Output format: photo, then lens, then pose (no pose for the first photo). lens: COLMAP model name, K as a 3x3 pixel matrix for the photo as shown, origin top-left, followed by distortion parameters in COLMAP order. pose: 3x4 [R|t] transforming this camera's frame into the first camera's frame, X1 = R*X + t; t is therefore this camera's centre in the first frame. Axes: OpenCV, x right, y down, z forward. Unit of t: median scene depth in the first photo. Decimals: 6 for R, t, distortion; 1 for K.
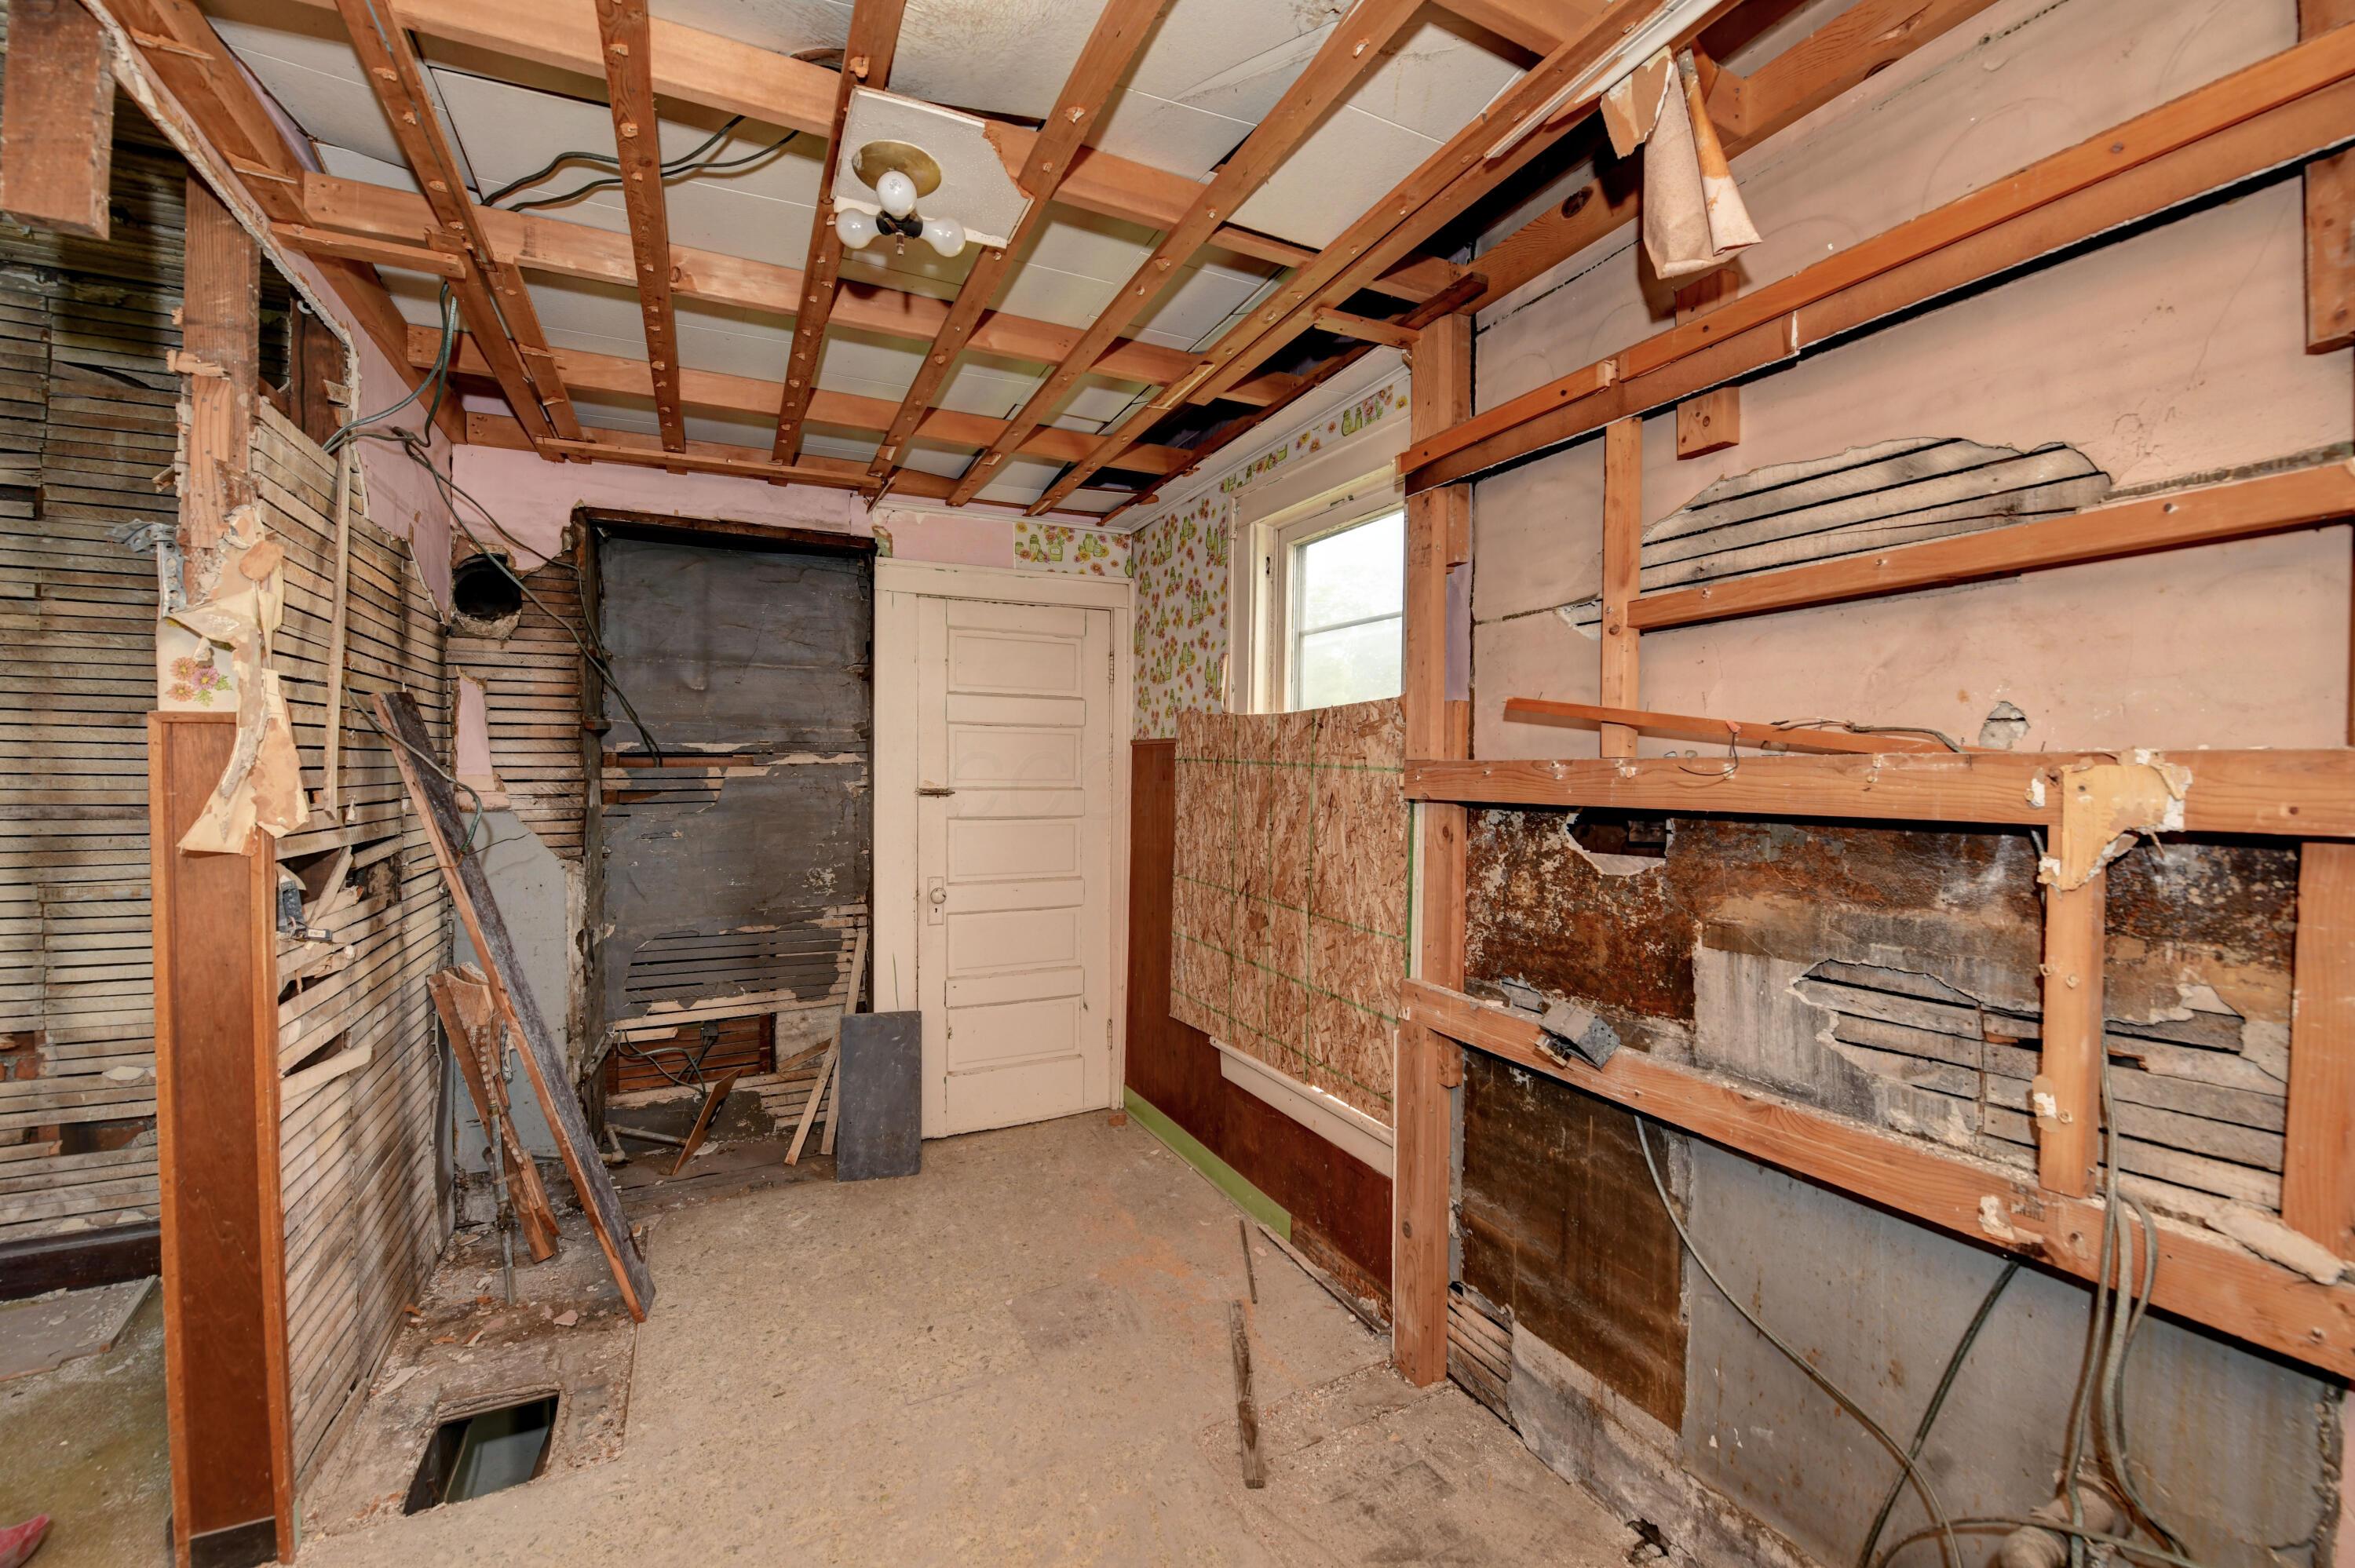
lens RADIAL K [[939.7, 0, 1179.8], [0, 939.7, 786.3], [0, 0, 1]] dist [-0.001081, -0.000297]
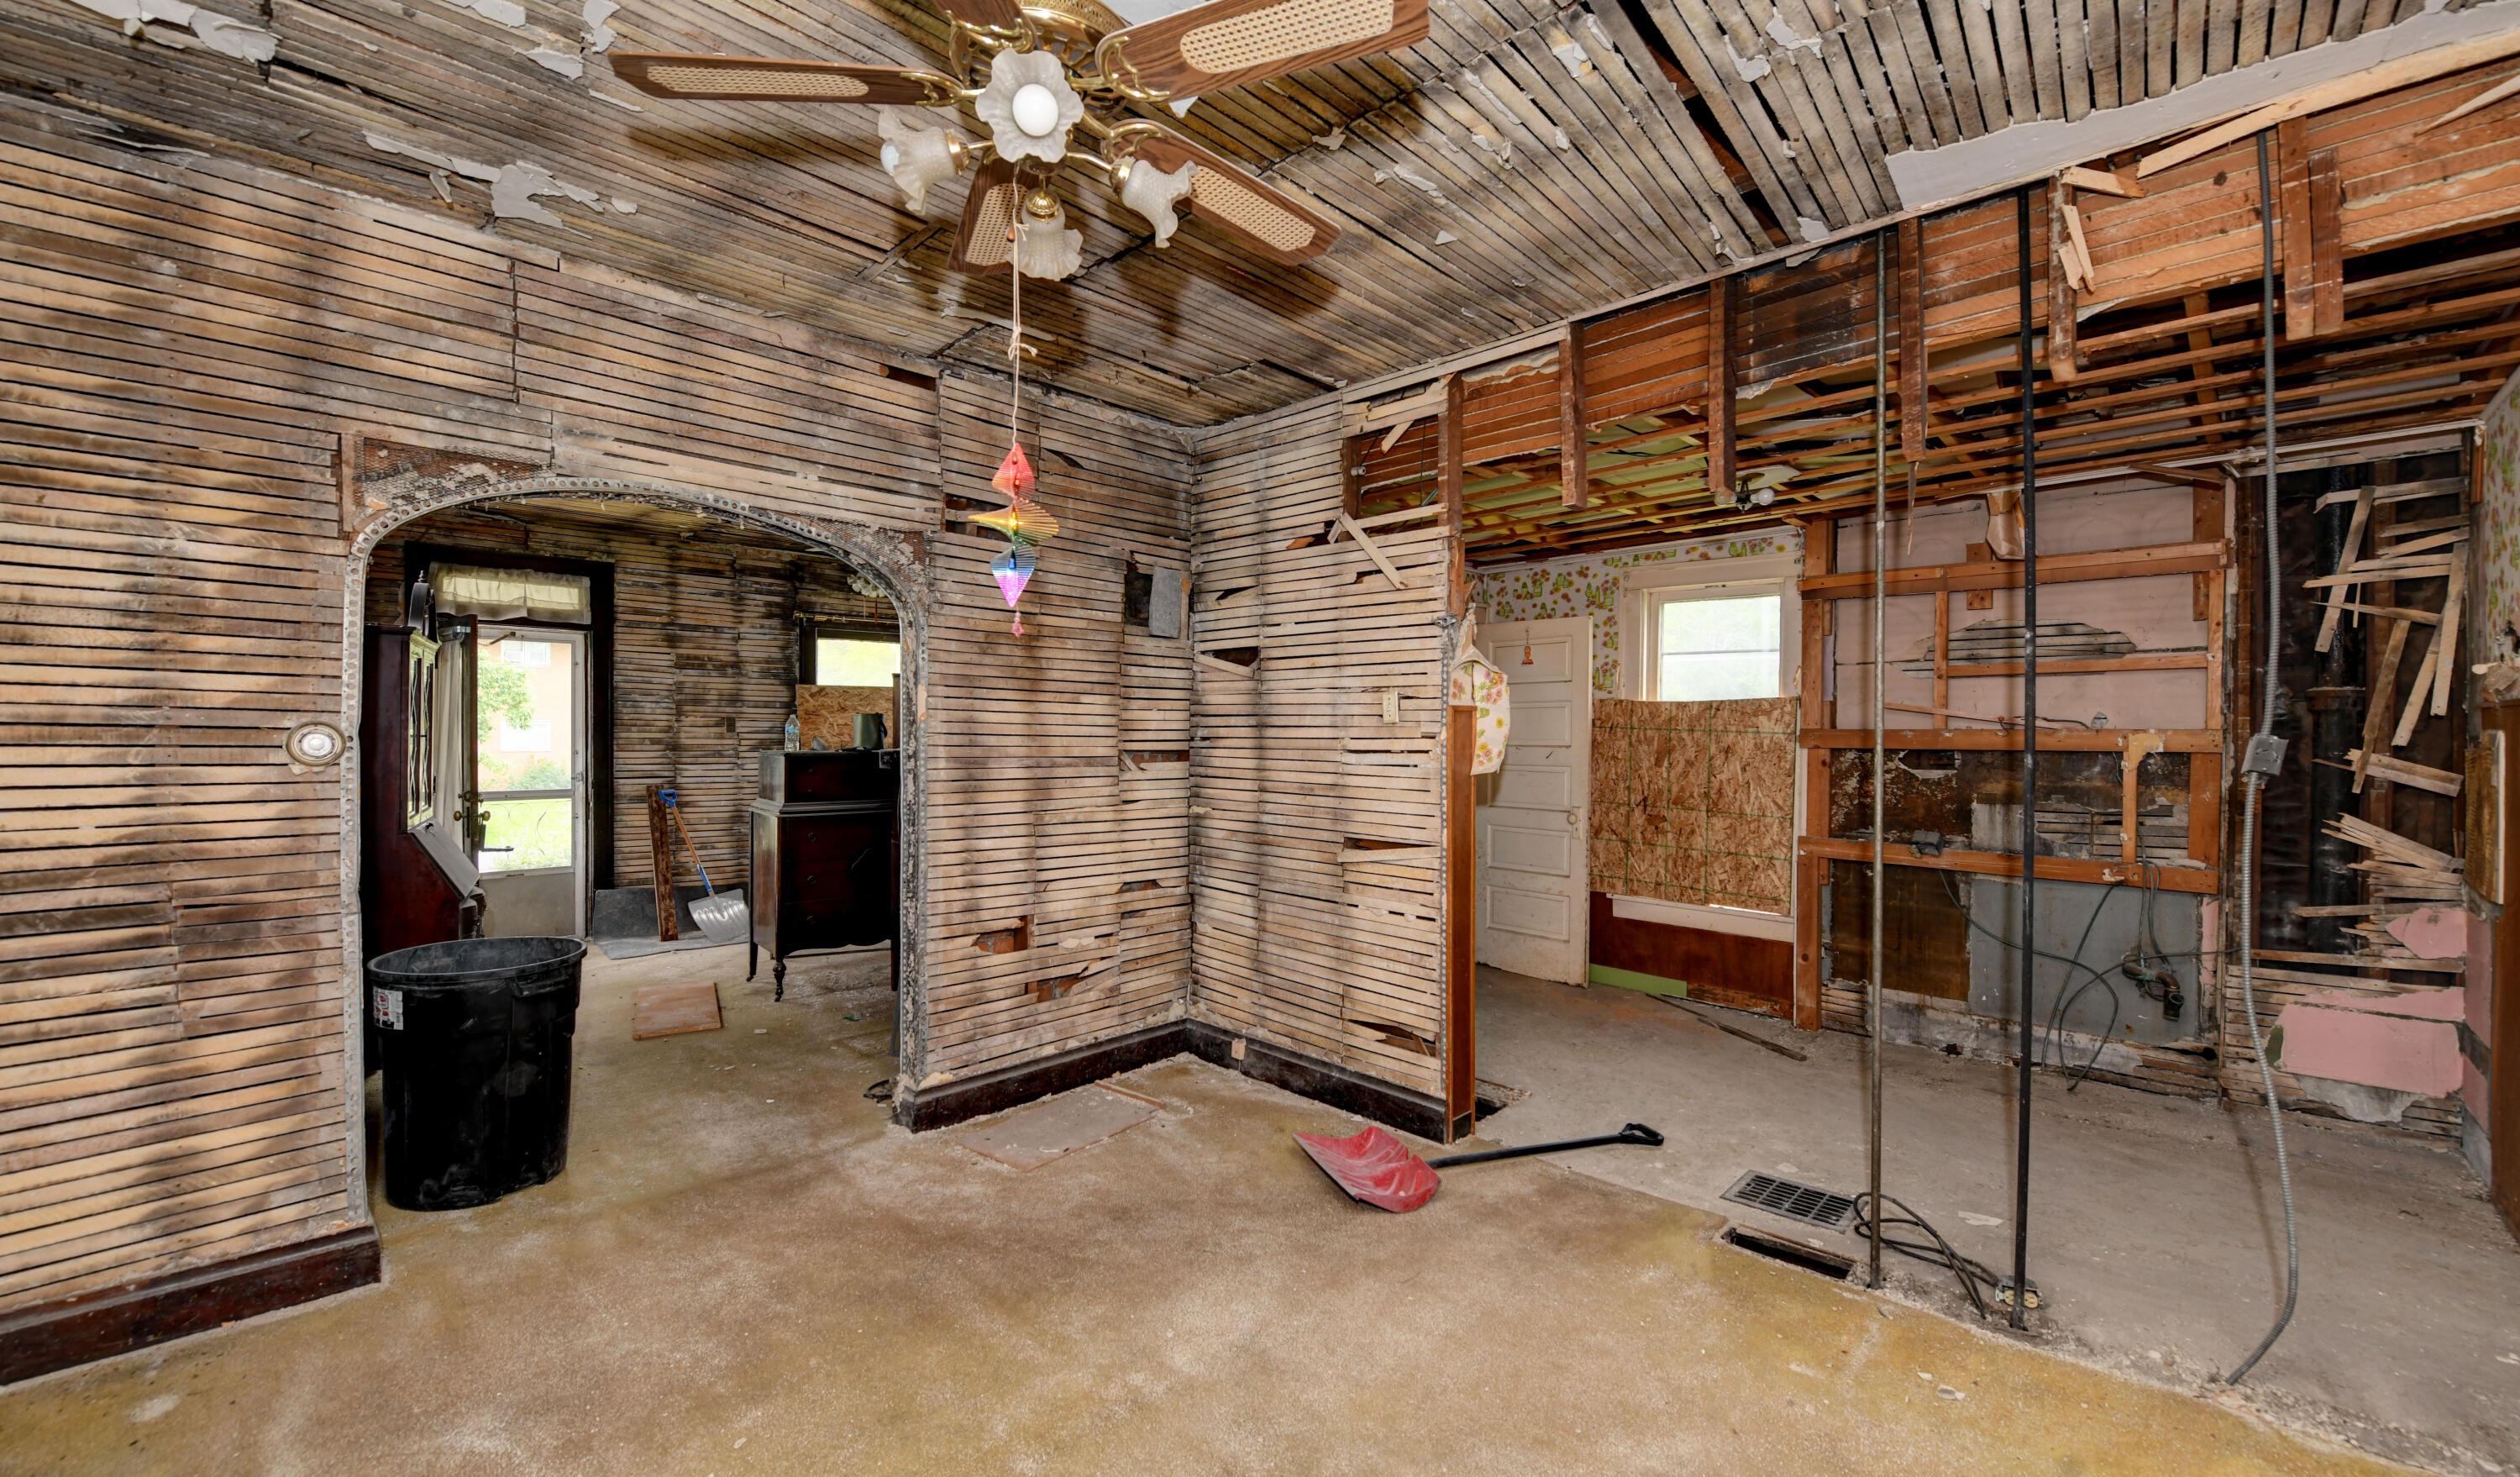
lens RADIAL K [[1012.8, 0, 1260.5], [0, 1012.8, 738.3], [0, 0, 1]] dist [0.000612, 0.000045]
pose [[0.936607, -0.001084, 0.350379, -1.509908], [0.004392, 0.999953, -0.008646, 0.006624], [-0.350354, 0.009636, 0.936568, -0.603879]]
